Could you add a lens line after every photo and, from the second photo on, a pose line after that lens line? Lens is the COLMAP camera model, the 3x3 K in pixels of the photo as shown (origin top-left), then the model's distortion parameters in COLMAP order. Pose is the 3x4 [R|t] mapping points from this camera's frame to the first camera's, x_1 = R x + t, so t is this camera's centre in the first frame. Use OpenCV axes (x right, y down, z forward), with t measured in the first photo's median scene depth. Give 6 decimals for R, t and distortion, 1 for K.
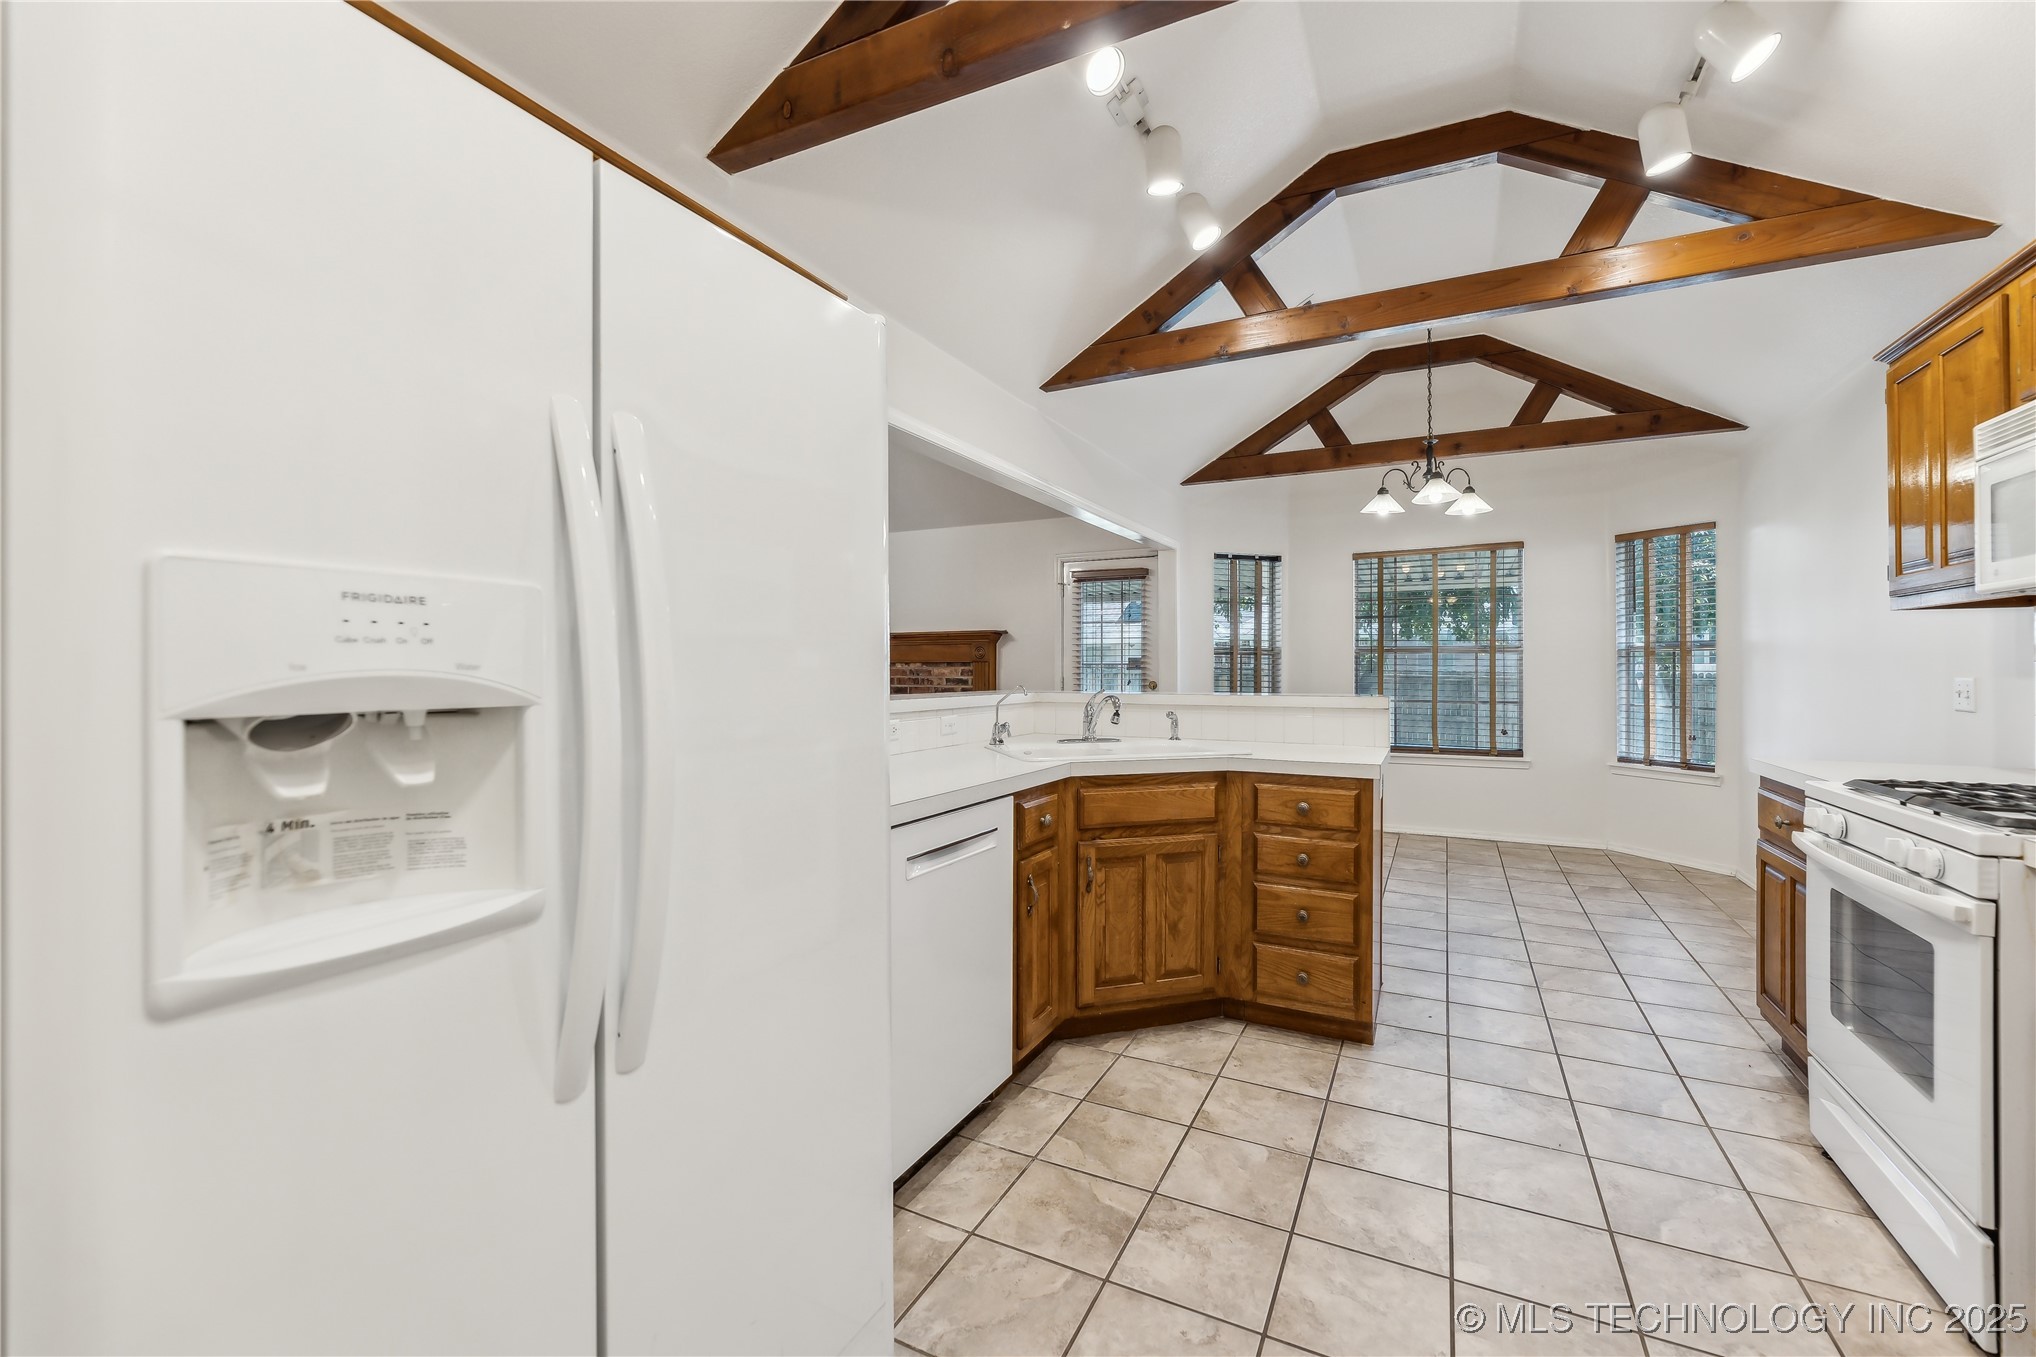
lens RADIAL K [[830.9, 0, 1030.5], [0, 830.9, 669.3], [0, 0, 1]] dist [-0.004513, 0.000966]
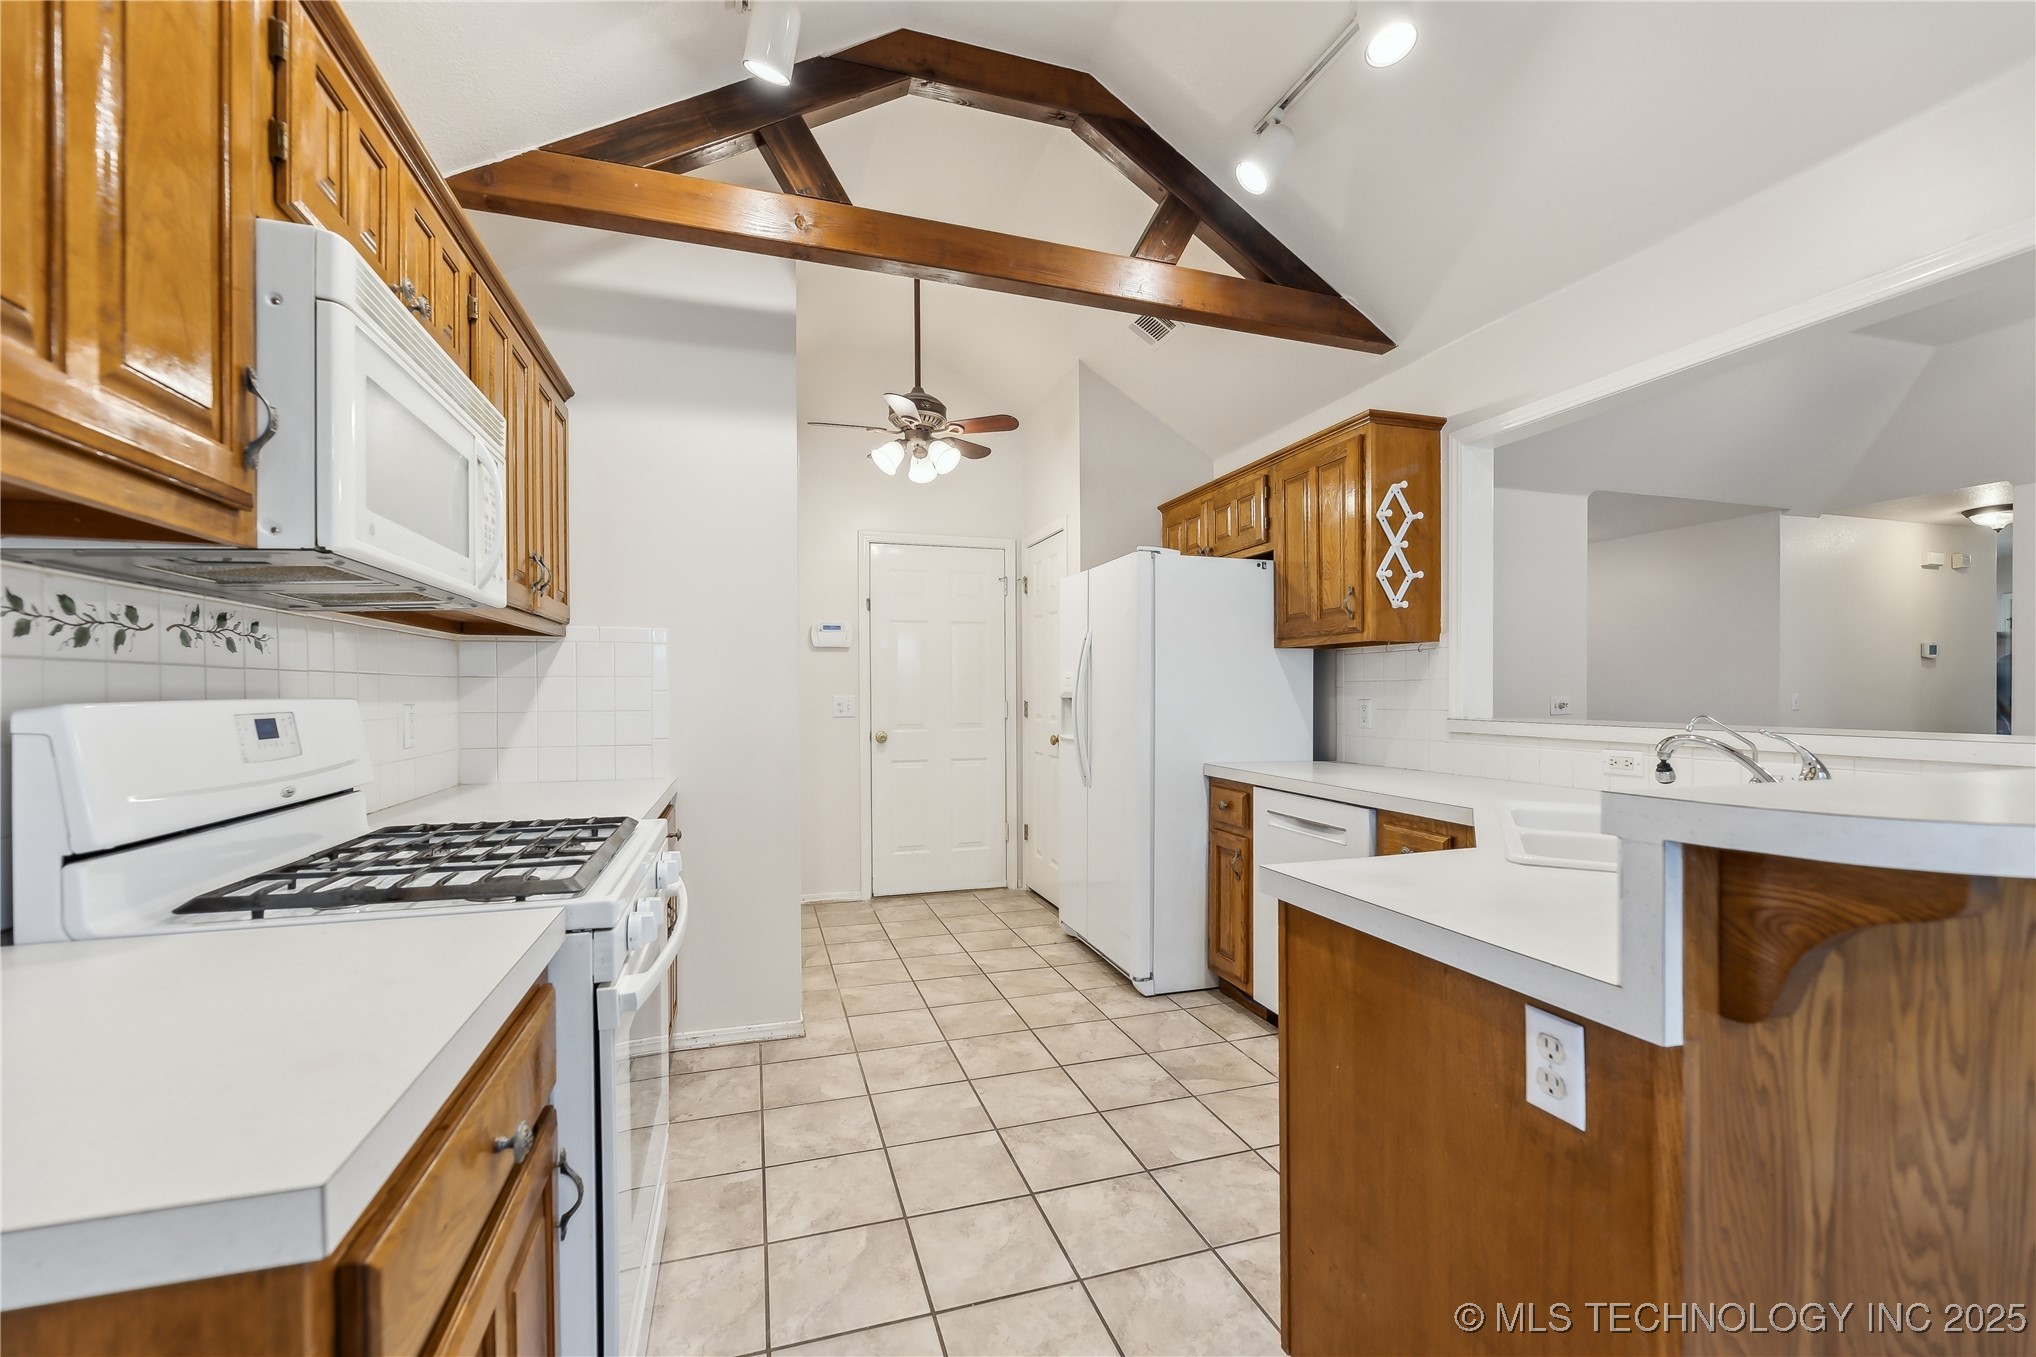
lens RADIAL K [[830.9, 0, 1028.1], [0, 830.9, 696.4], [0, 0, 1]] dist [-0.004513, 0.000966]
pose [[-0.709836, 0.005726, -0.704344, 0.435662], [0.003195, 0.999983, 0.004909, -0.000353], [0.704360, 0.001234, -0.709842, 0.608651]]
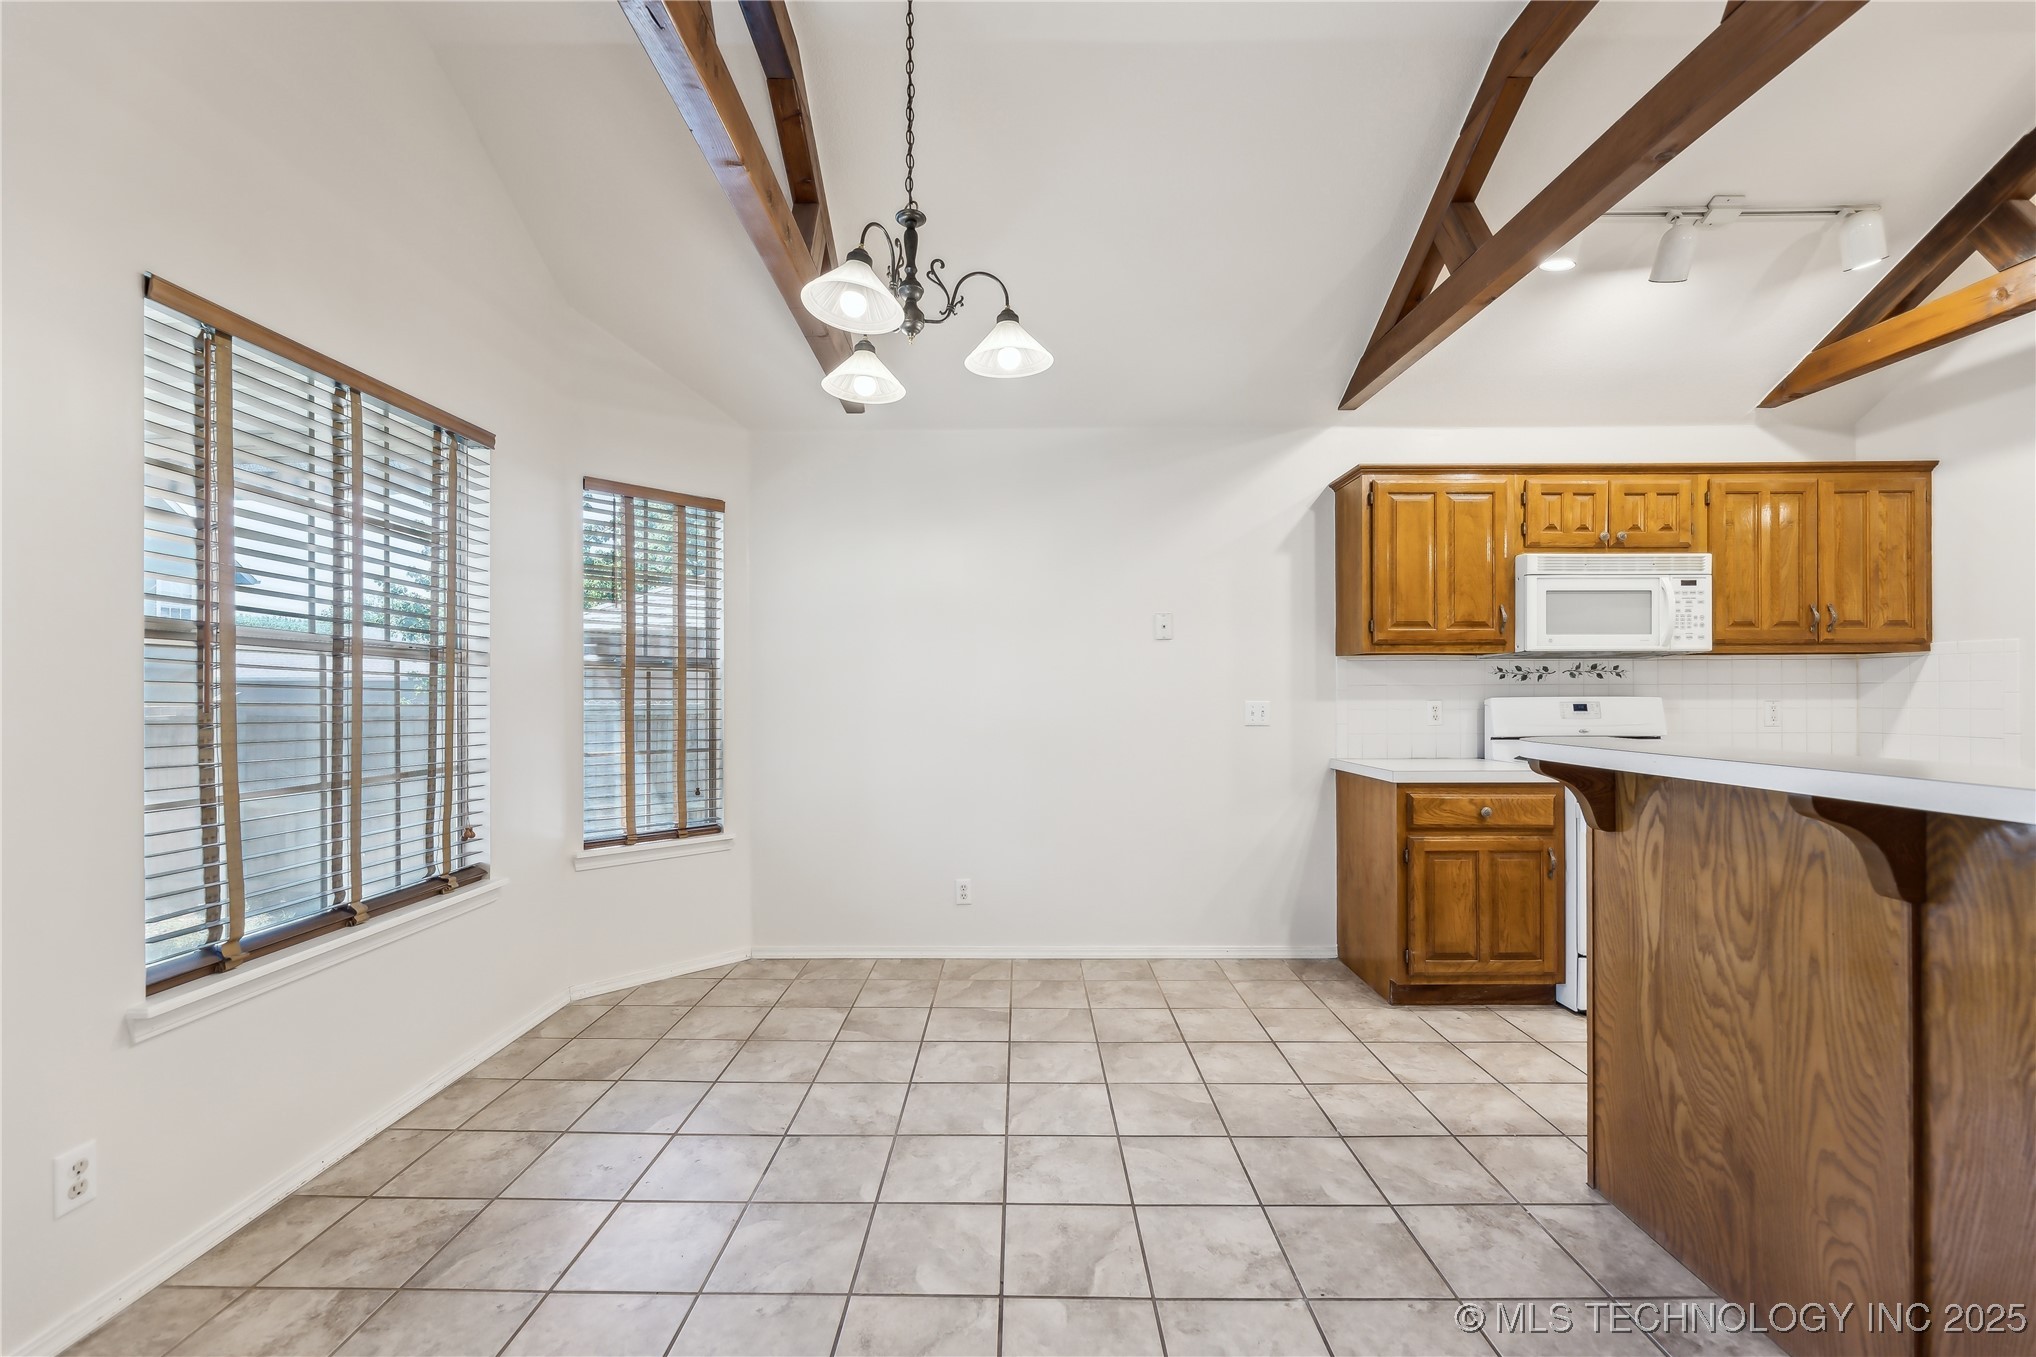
lens RADIAL K [[830.9, 0, 1006.2], [0, 830.9, 694.8], [0, 0, 1]] dist [-0.004513, 0.000966]
pose [[-0.441390, 0.002323, 0.897313, 0.026521], [0.001612, 0.999997, -0.001796, -0.000196], [-0.897314, 0.000654, -0.441392, 0.990023]]
